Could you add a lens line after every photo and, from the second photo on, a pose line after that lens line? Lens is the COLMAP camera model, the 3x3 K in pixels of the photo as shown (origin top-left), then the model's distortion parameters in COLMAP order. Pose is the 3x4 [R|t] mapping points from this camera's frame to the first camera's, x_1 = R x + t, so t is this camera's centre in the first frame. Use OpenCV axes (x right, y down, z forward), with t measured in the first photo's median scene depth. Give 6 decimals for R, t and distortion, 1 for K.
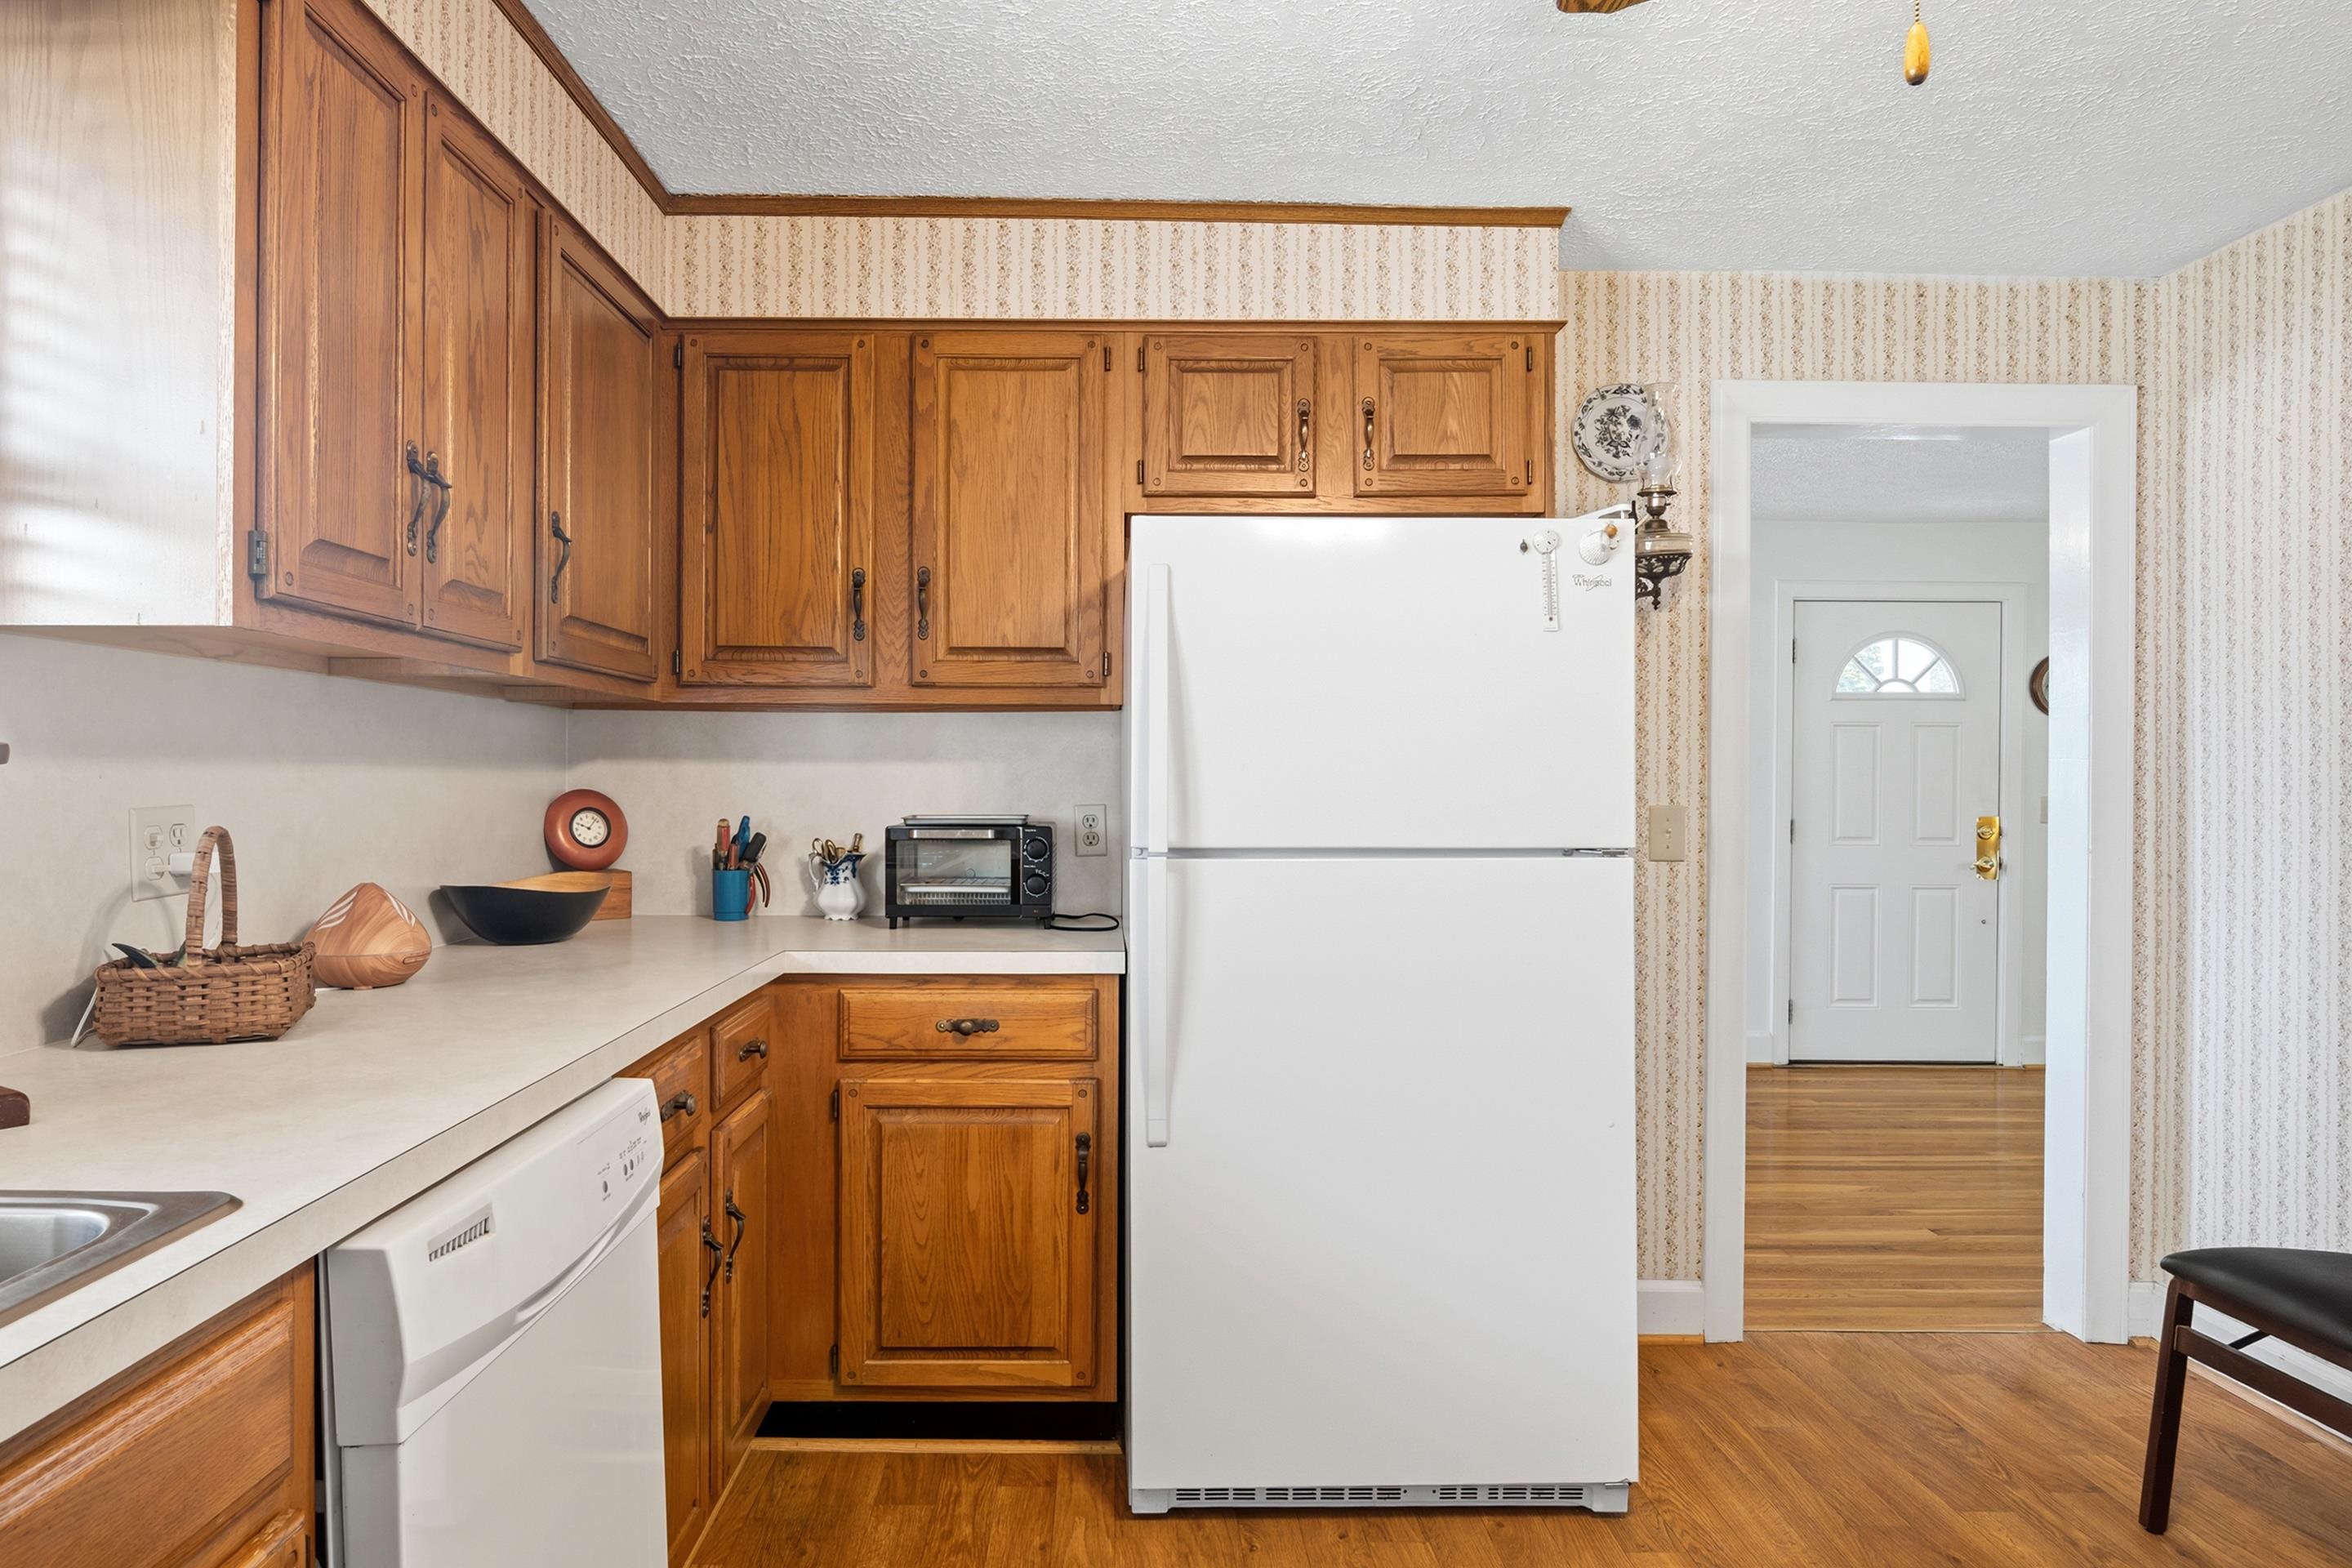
lens RADIAL K [[1373.4, 0, 1168.7], [0, 1373.4, 784.9], [0, 0, 1]] dist [-0.002833, -0.008567]
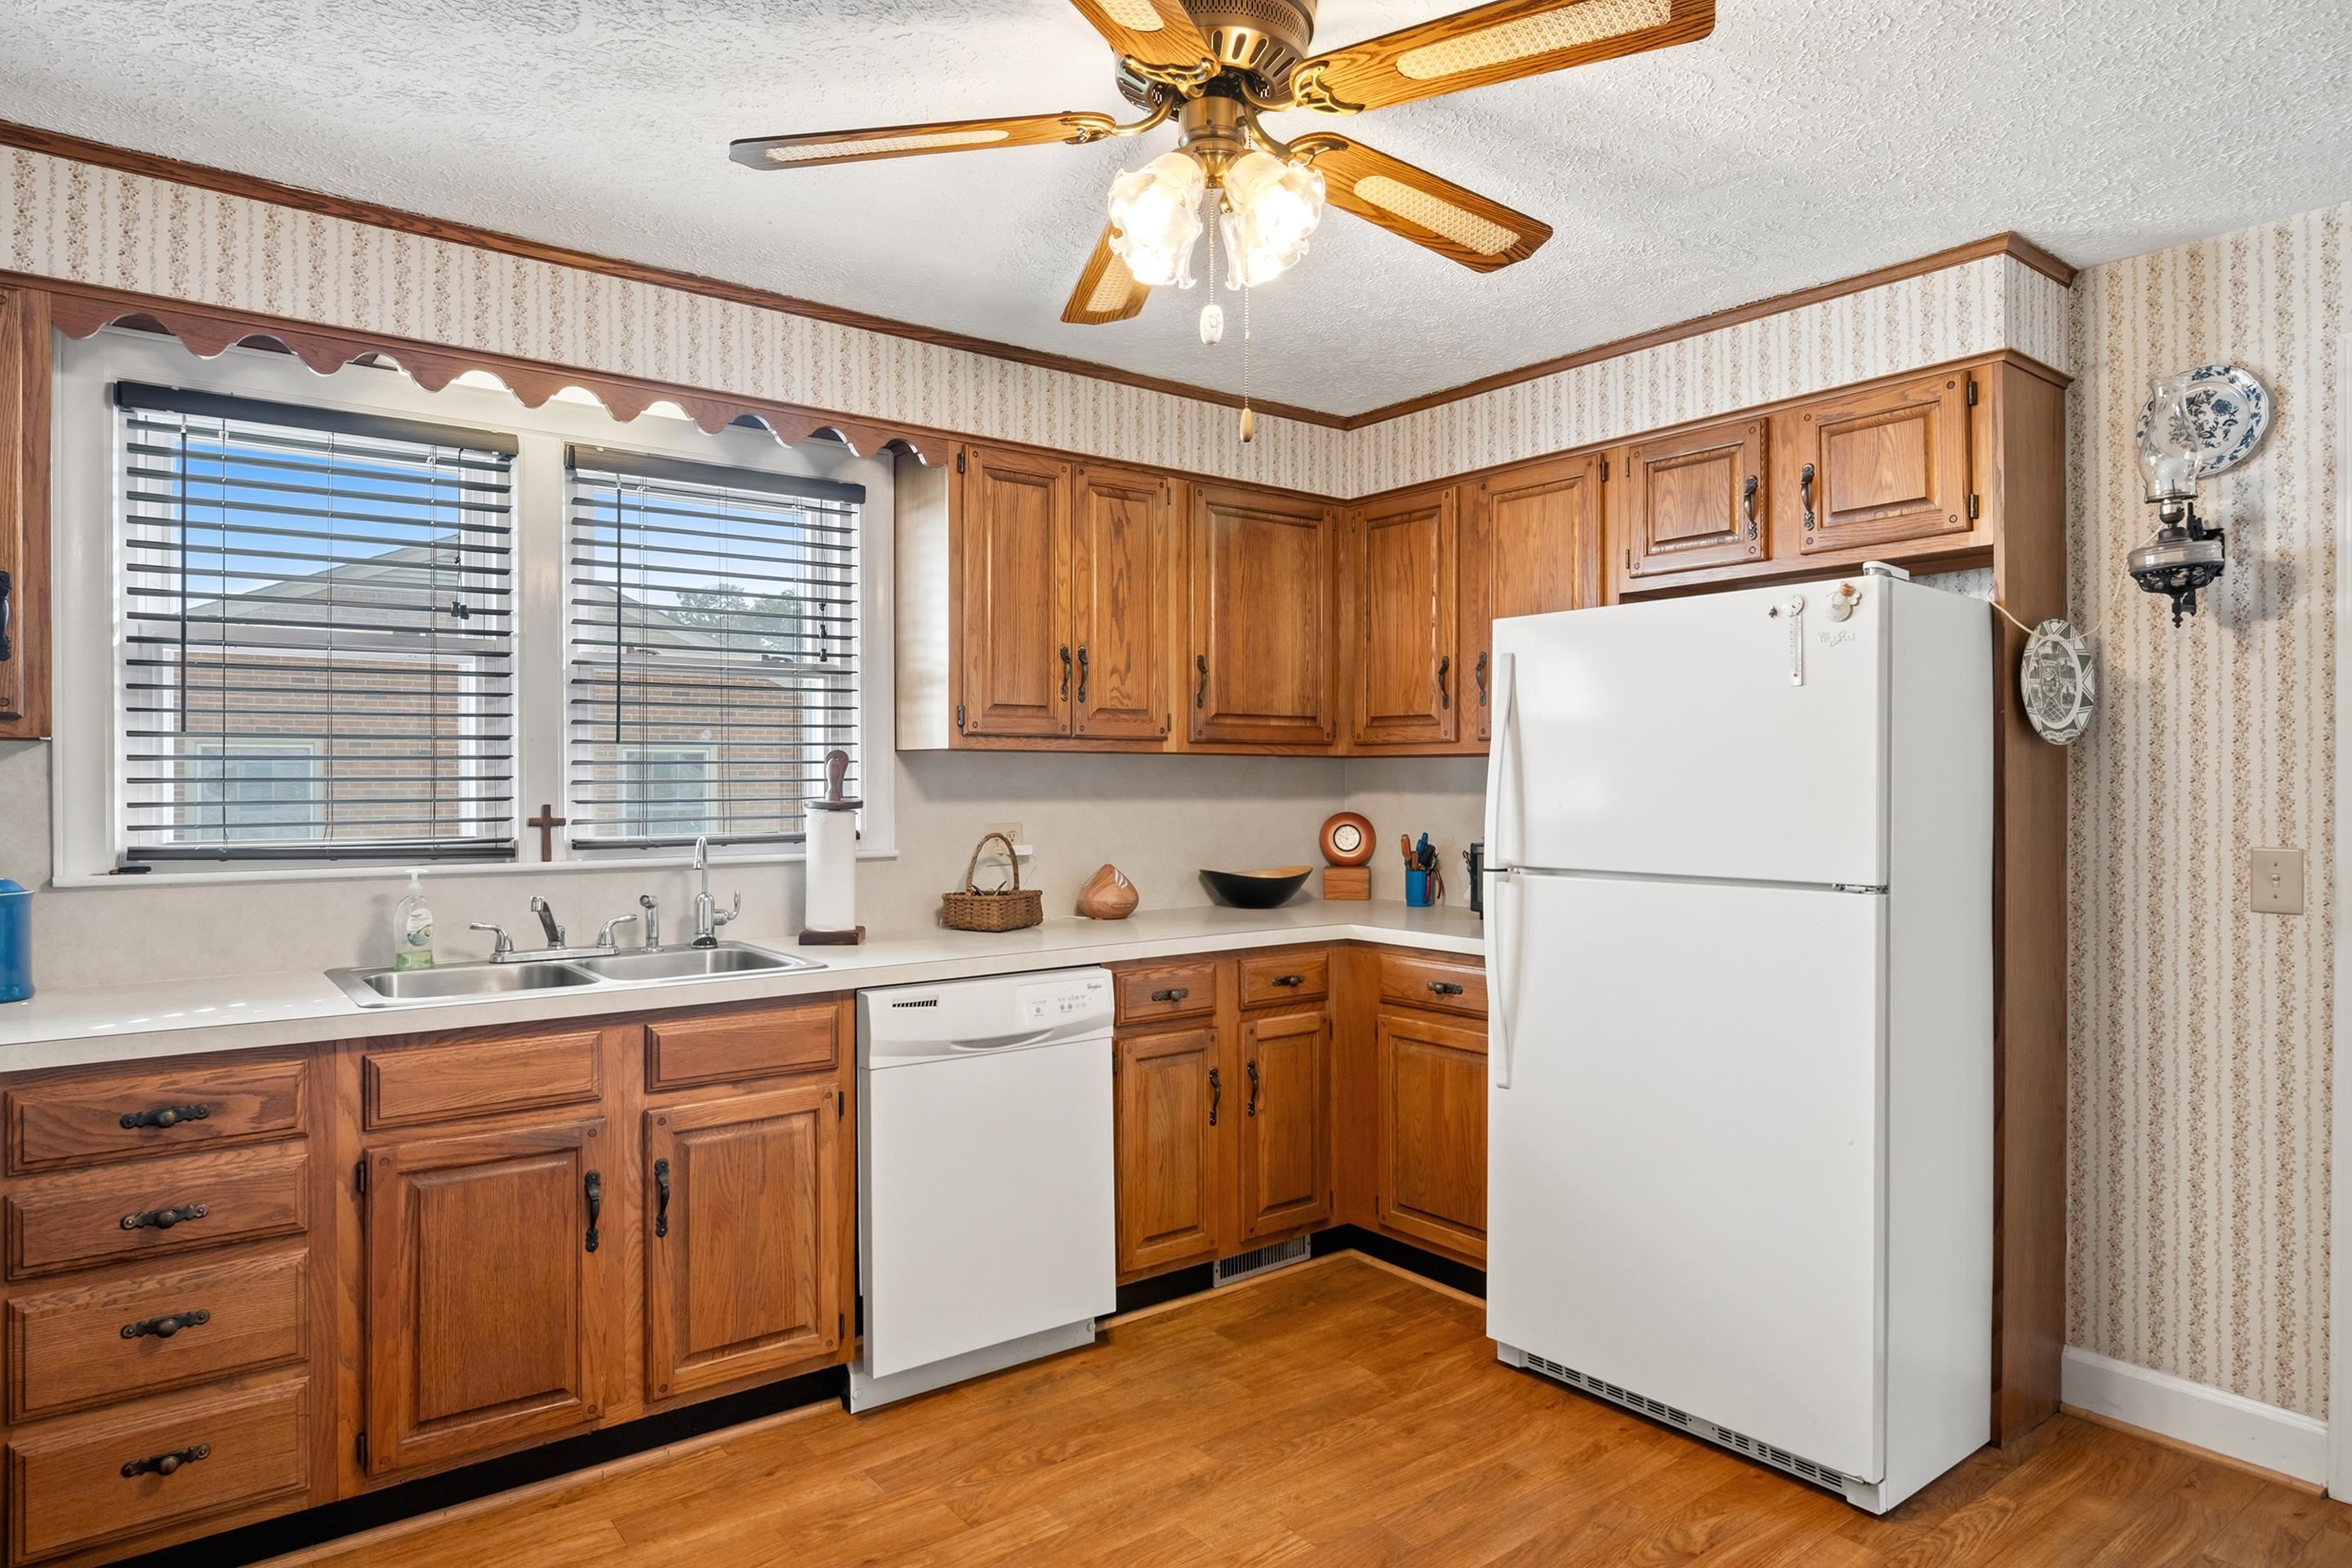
lens RADIAL K [[1373.4, 0, 1189.8], [0, 1373.4, 783.7], [0, 0, 1]] dist [-0.002833, -0.008567]
pose [[0.614906, -0.002593, -0.788596, 0.708187], [-0.001247, 0.999990, -0.004261, -0.023157], [0.788599, 0.003603, 0.614897, -0.057403]]
